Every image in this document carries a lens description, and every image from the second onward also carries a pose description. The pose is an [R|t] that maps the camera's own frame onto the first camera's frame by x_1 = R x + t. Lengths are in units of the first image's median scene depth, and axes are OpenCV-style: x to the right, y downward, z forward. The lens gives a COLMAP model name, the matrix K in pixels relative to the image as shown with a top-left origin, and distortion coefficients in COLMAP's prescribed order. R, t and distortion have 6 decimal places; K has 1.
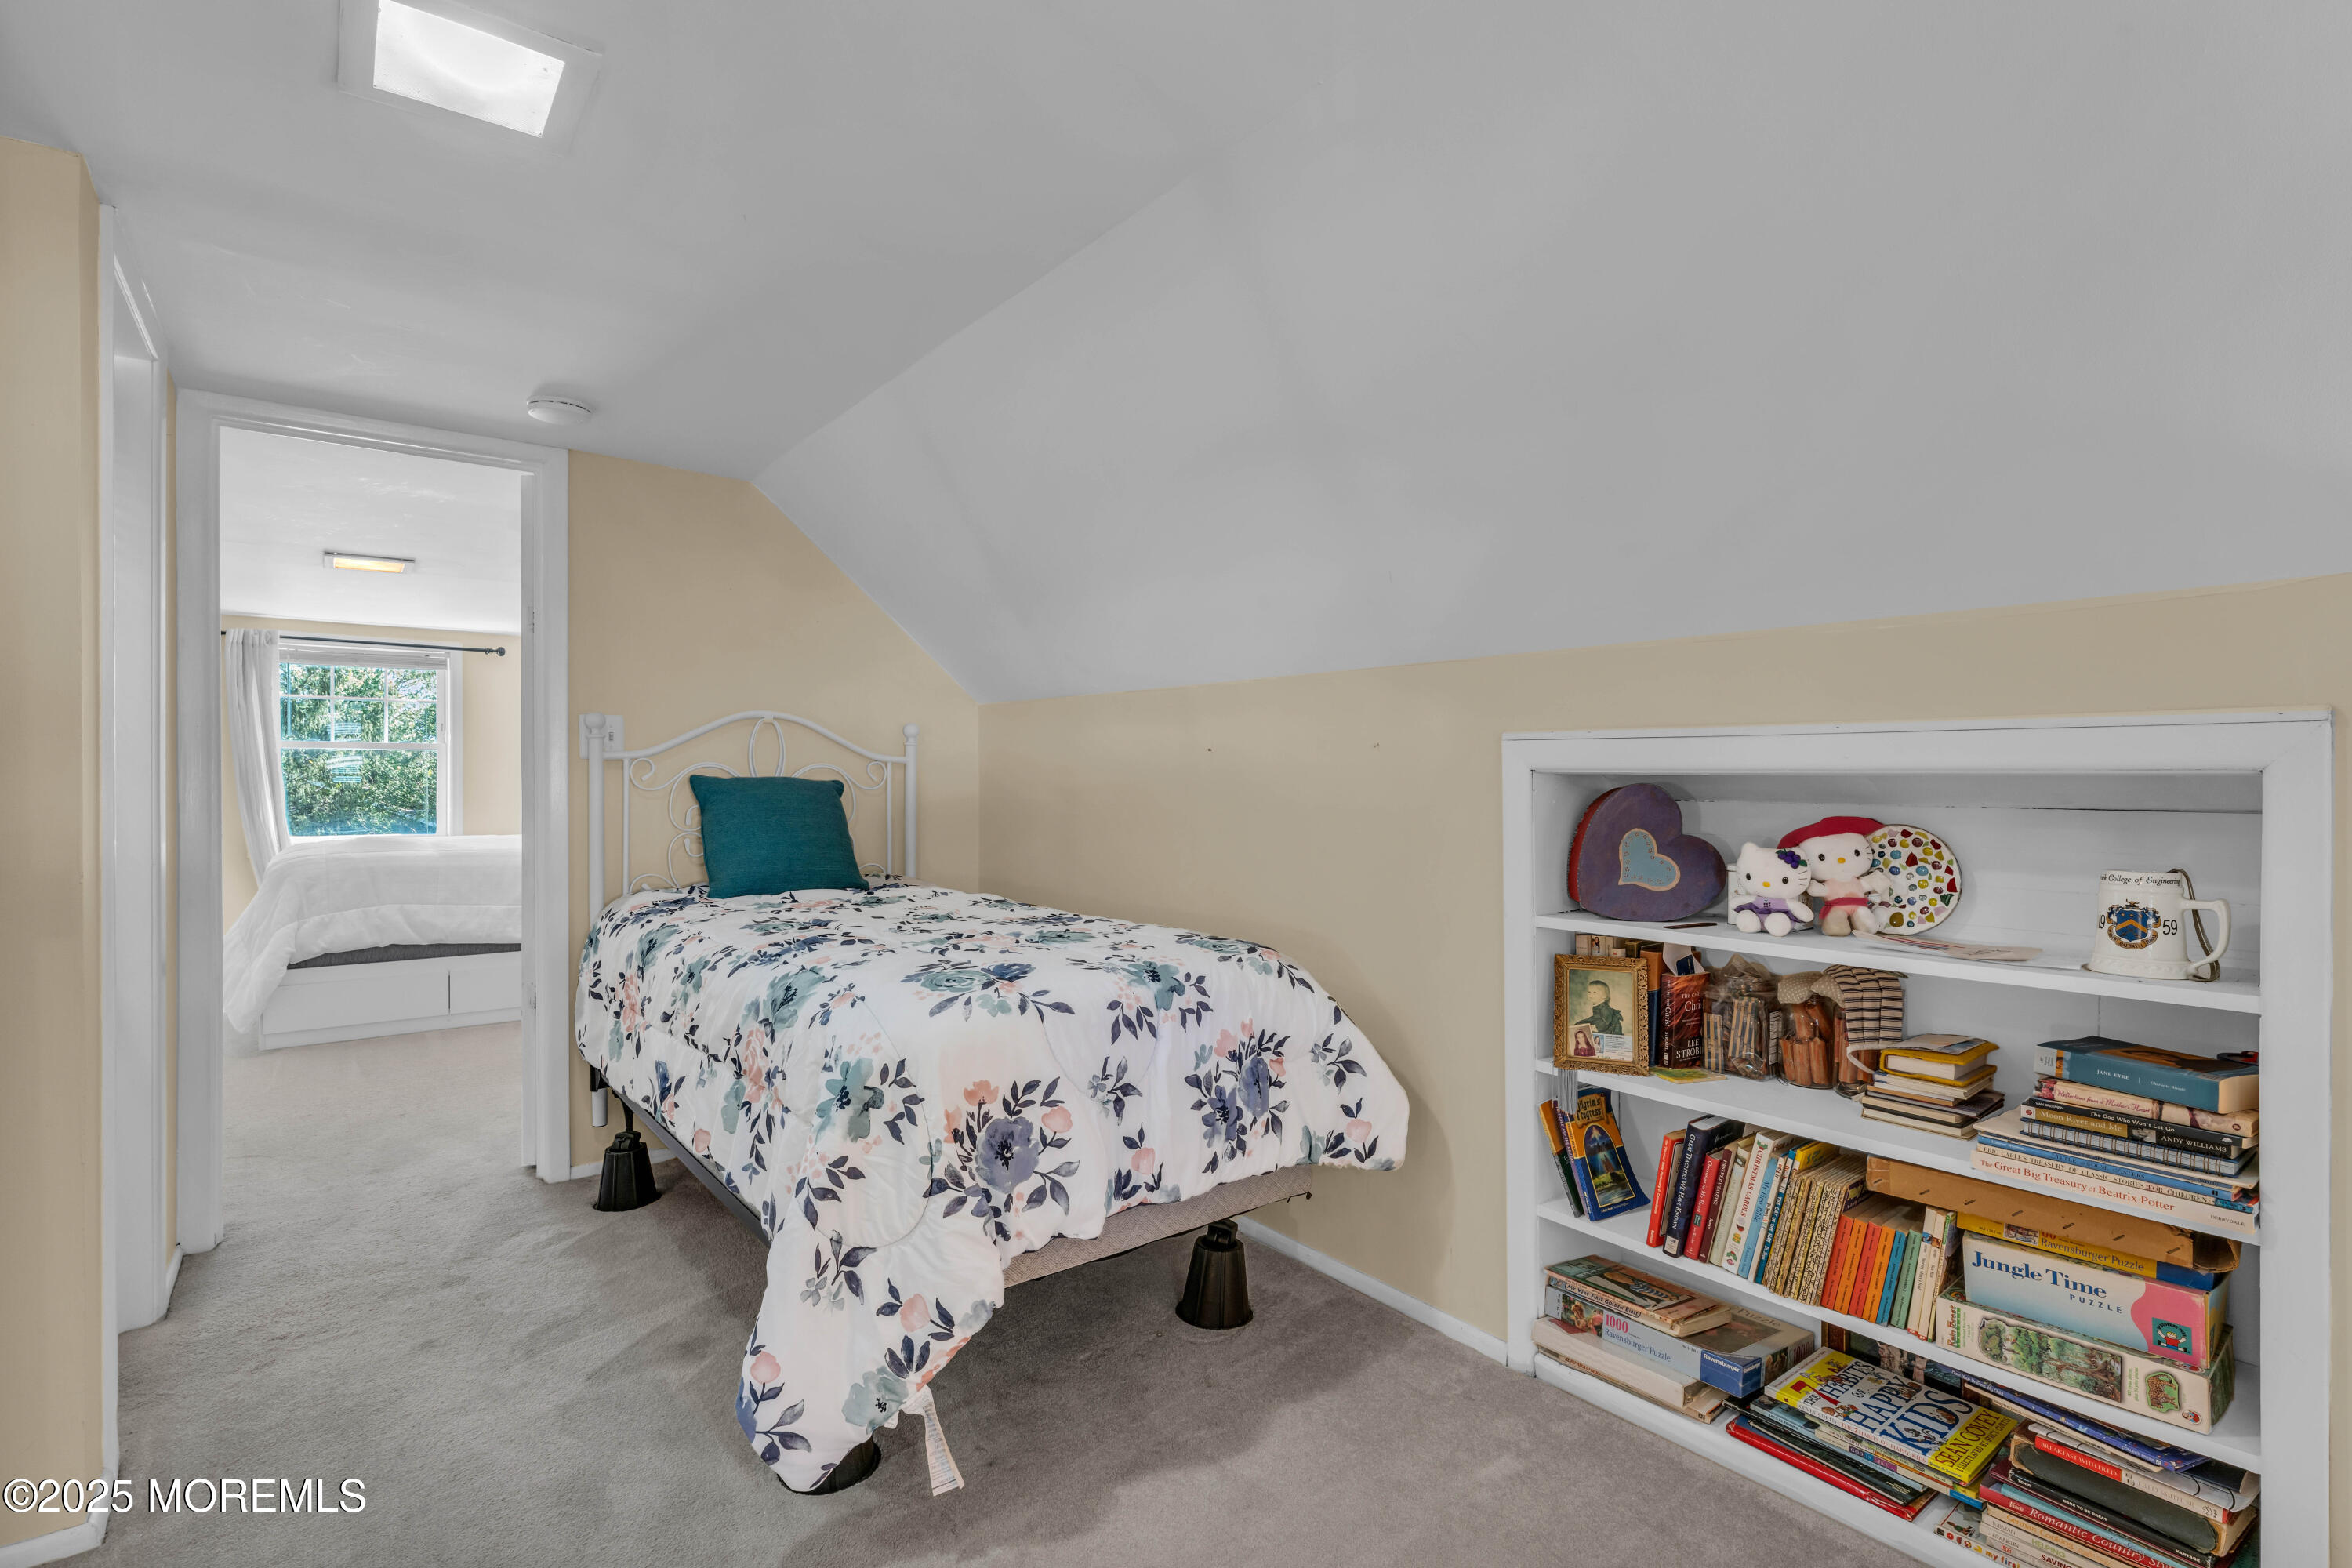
lens RADIAL K [[1096.1, 0, 1171.8], [0, 1096.1, 786.0], [0, 0, 1]] dist [-0.002402, -0.000082]
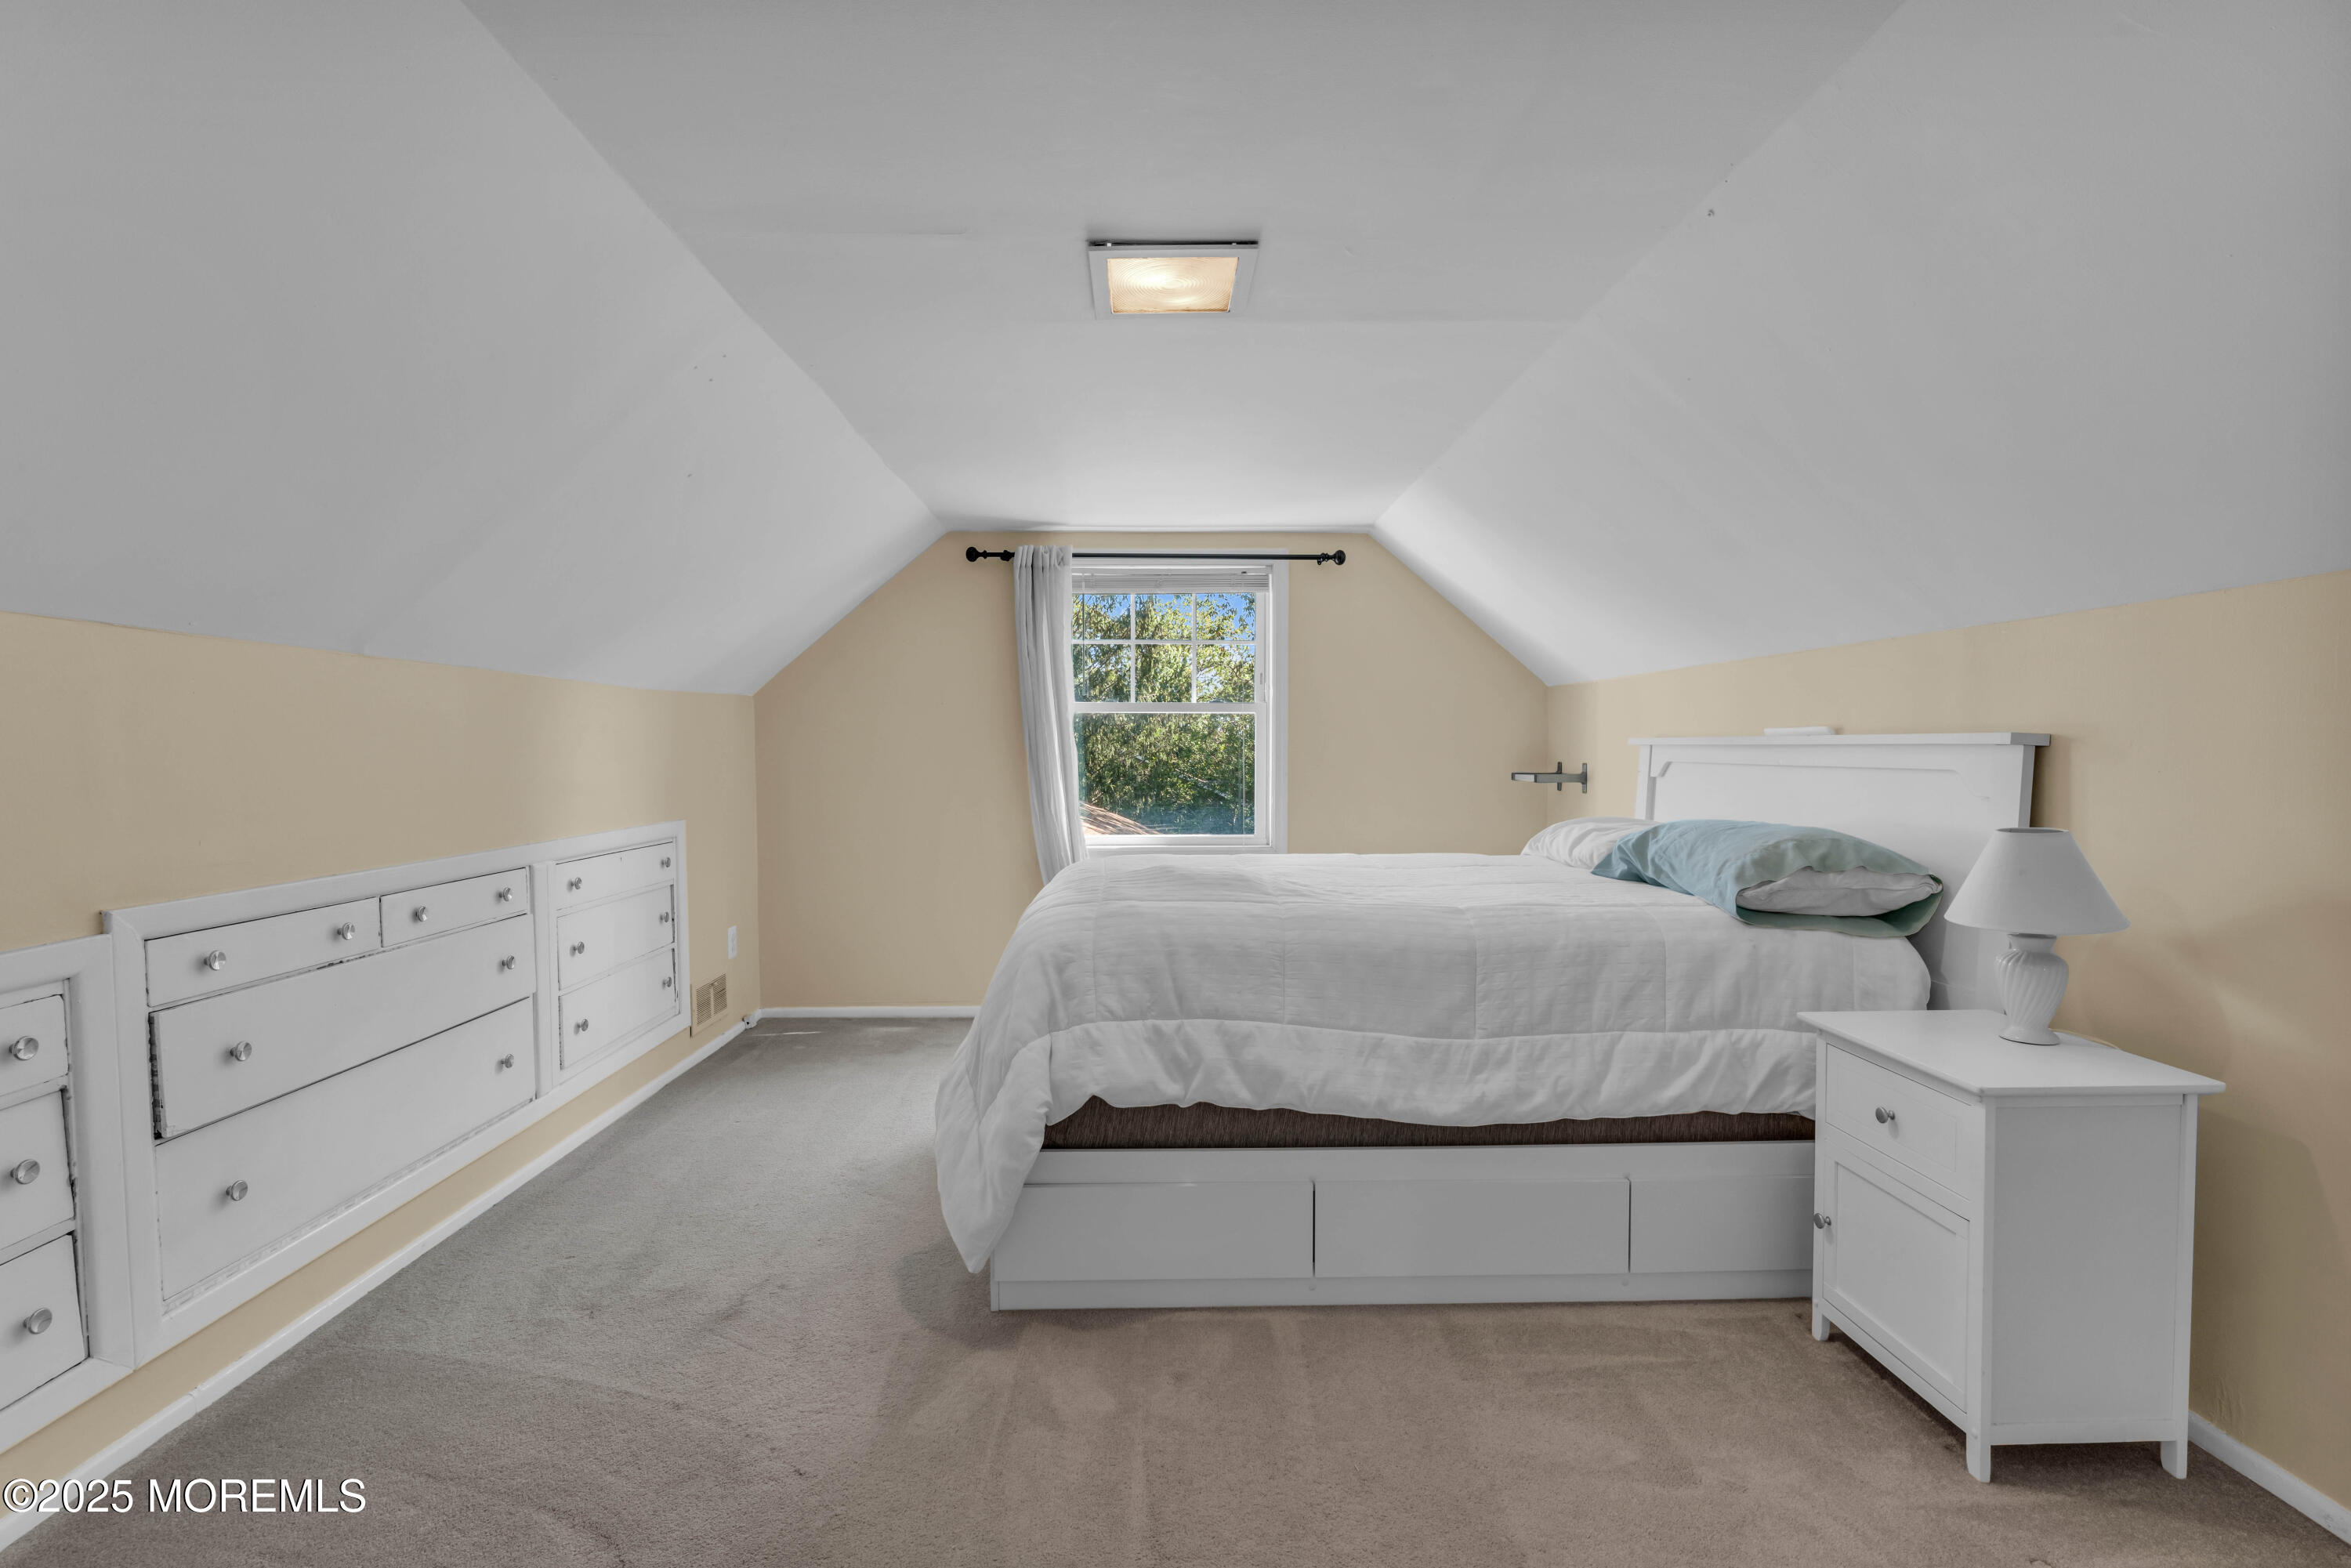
lens RADIAL K [[1095.5, 0, 1171.3], [0, 1095.5, 786.0], [0, 0, 1]] dist [-0.002402, -0.000082]
pose [[0.803690, 0.020207, -0.594705, -0.338246], [-0.006630, 0.999665, 0.025007, -0.004407], [0.595011, -0.016155, 0.803555, 0.465369]]
